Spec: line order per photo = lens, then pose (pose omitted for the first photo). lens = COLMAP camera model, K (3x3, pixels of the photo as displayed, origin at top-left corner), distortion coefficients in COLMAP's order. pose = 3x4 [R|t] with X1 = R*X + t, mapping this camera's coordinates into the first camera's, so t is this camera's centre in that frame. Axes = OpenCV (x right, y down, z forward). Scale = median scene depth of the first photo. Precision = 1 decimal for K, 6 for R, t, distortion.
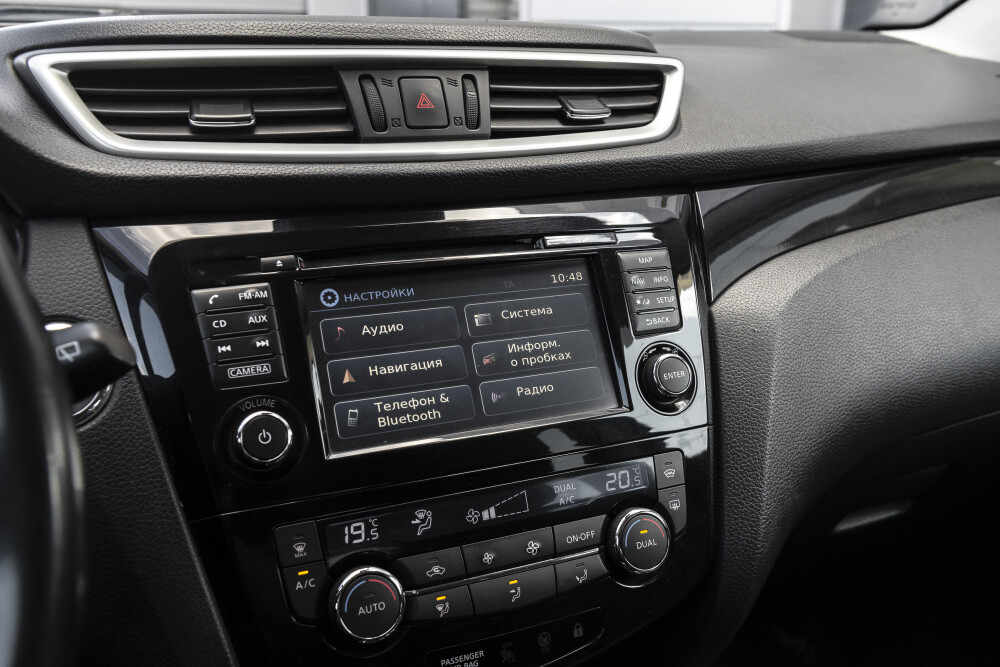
lens RADIAL K [[1007.6, 0, 510.4], [0, 1007.6, 329.4], [0, 0, 1]] dist [0.020987, 0.000000]
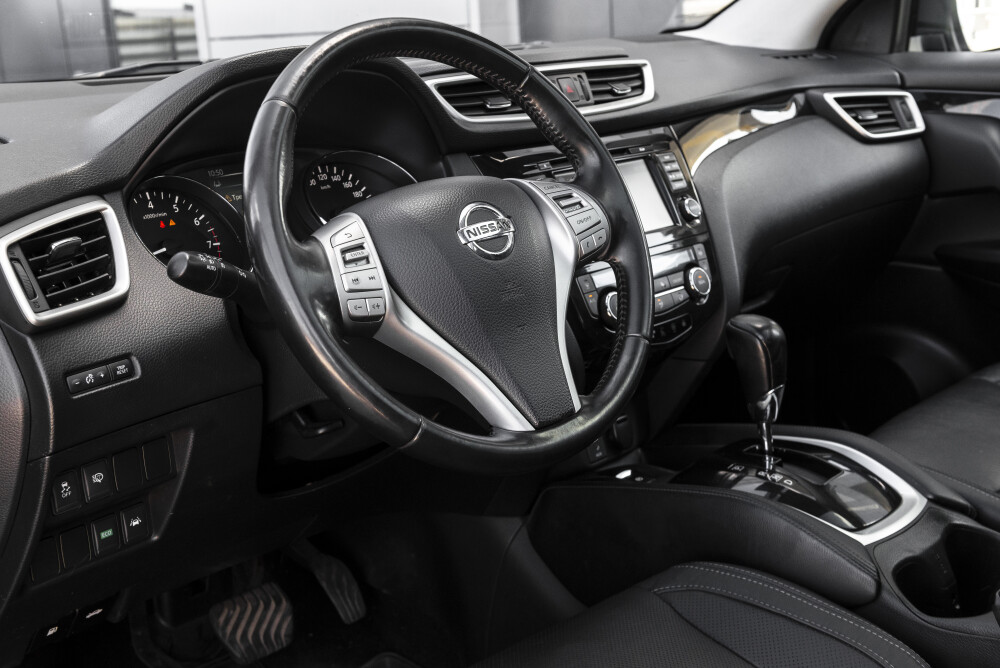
lens RADIAL K [[1281.9, 0, 500.4], [0, 1281.9, 336.7], [0, 0, 1]] dist [0.000848, 0.000000]
pose [[0.936499, -0.147769, 0.318015, -1.160208], [0.164031, 0.986143, -0.024820, 0.326440], [-0.309941, 0.075408, 0.947761, -1.453211]]
